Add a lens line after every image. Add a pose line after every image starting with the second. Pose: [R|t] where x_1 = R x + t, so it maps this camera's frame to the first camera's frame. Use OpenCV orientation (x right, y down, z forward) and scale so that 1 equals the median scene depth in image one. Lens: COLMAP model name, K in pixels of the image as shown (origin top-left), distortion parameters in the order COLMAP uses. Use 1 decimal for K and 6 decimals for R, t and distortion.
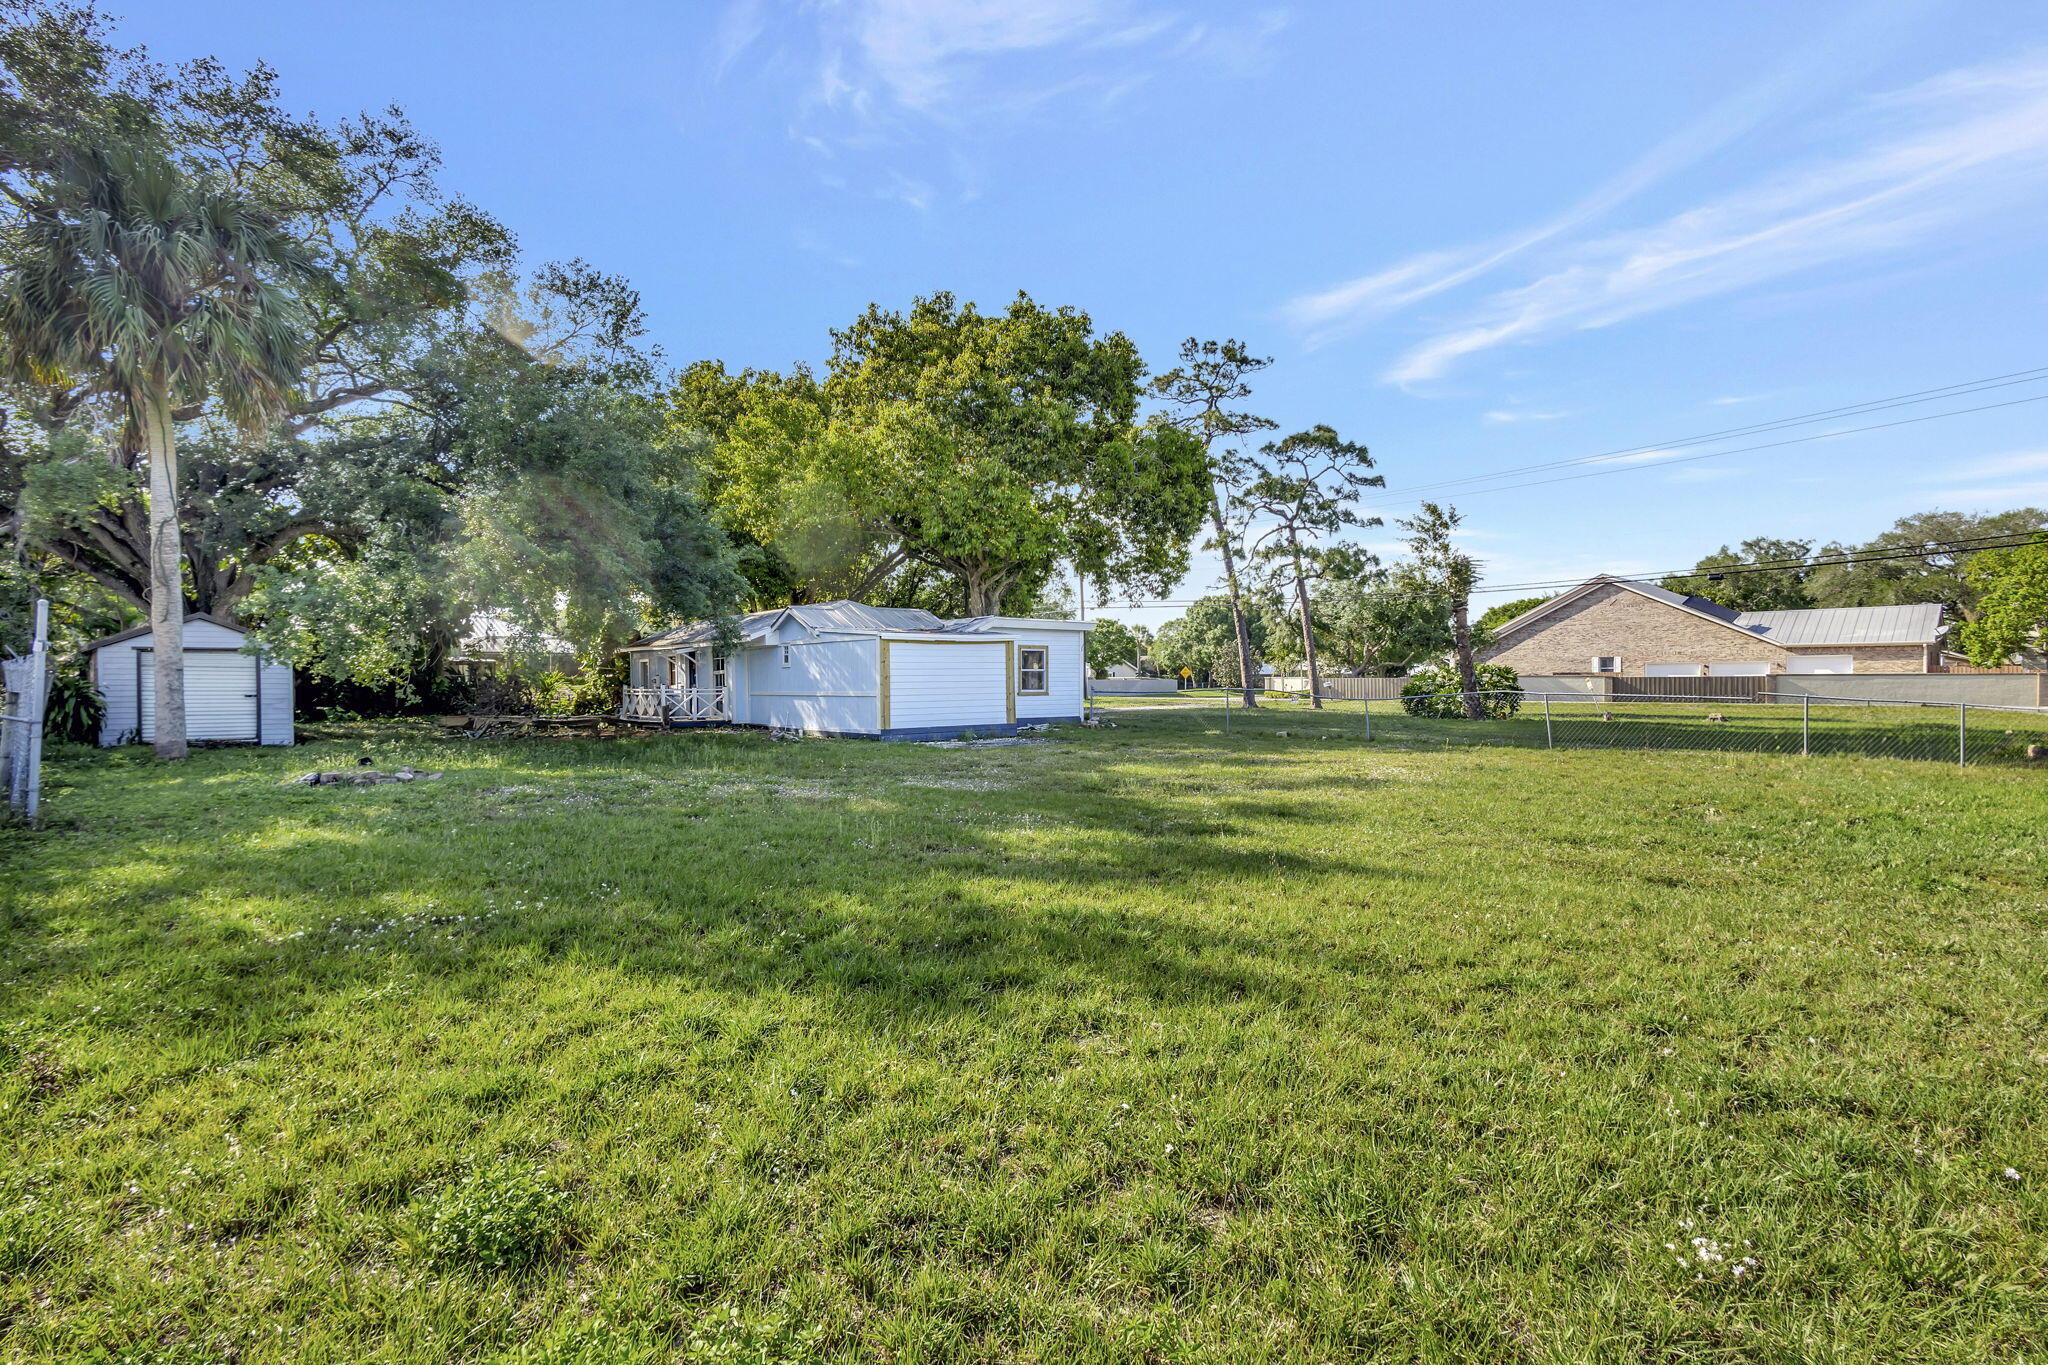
lens RADIAL K [[983.9, 0, 1019.0], [0, 983.9, 683.2], [0, 0, 1]] dist [0.008815, -0.000783]
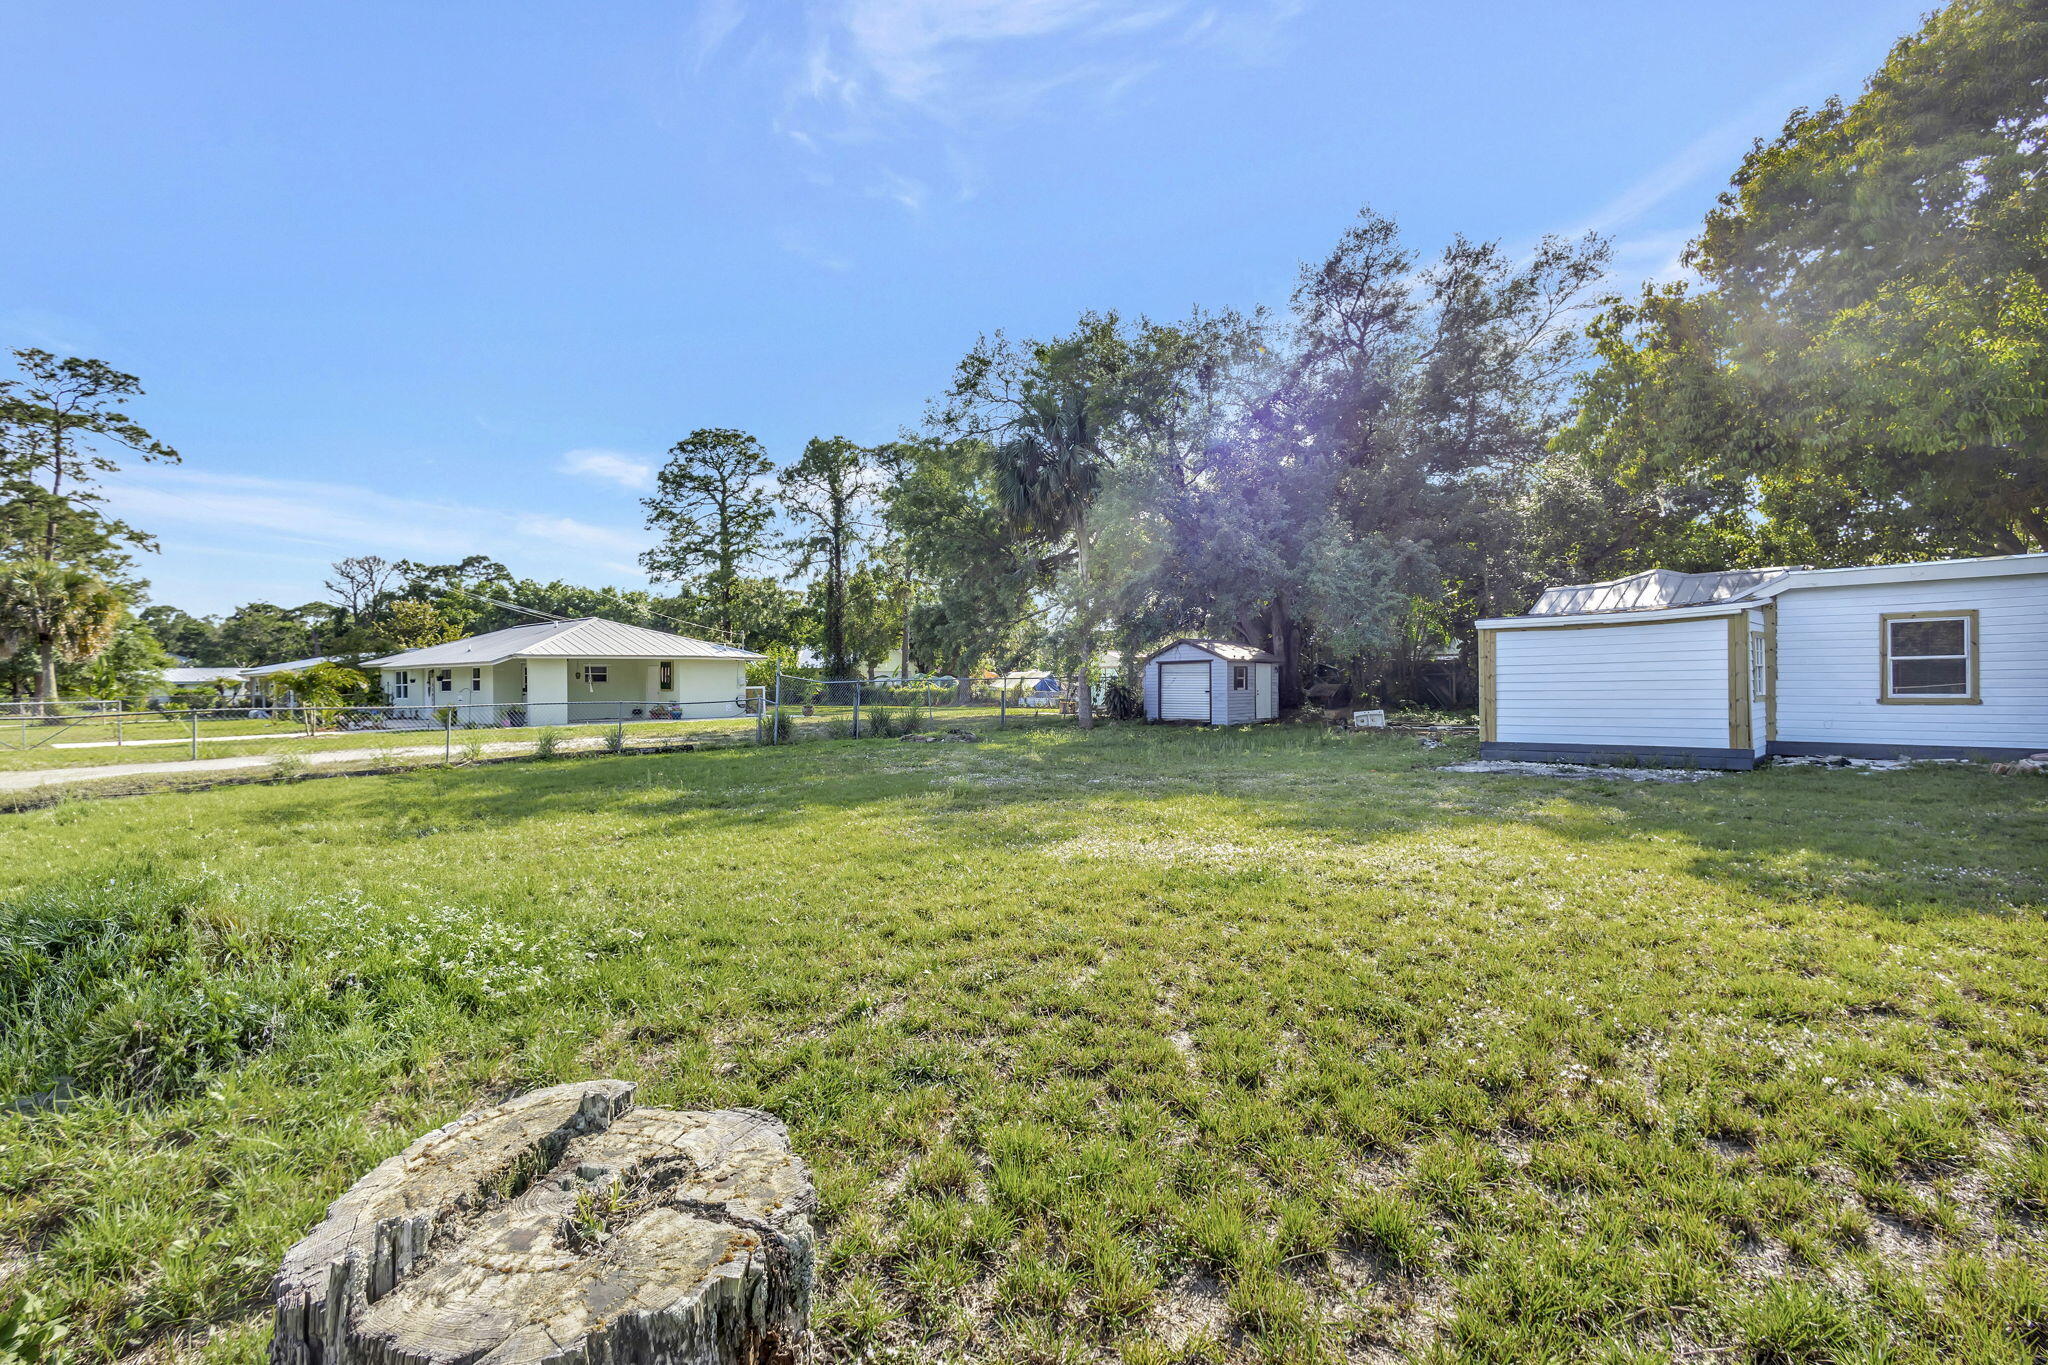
lens RADIAL K [[952.3, 0, 1034.8], [0, 952.3, 694.0], [0, 0, 1]] dist [-0.000884, -0.000536]
pose [[0.088051, 0.011617, -0.996048, 0.495075], [0.007146, 0.999899, 0.012294, -0.002901], [0.996090, -0.008201, 0.087959, 0.455424]]
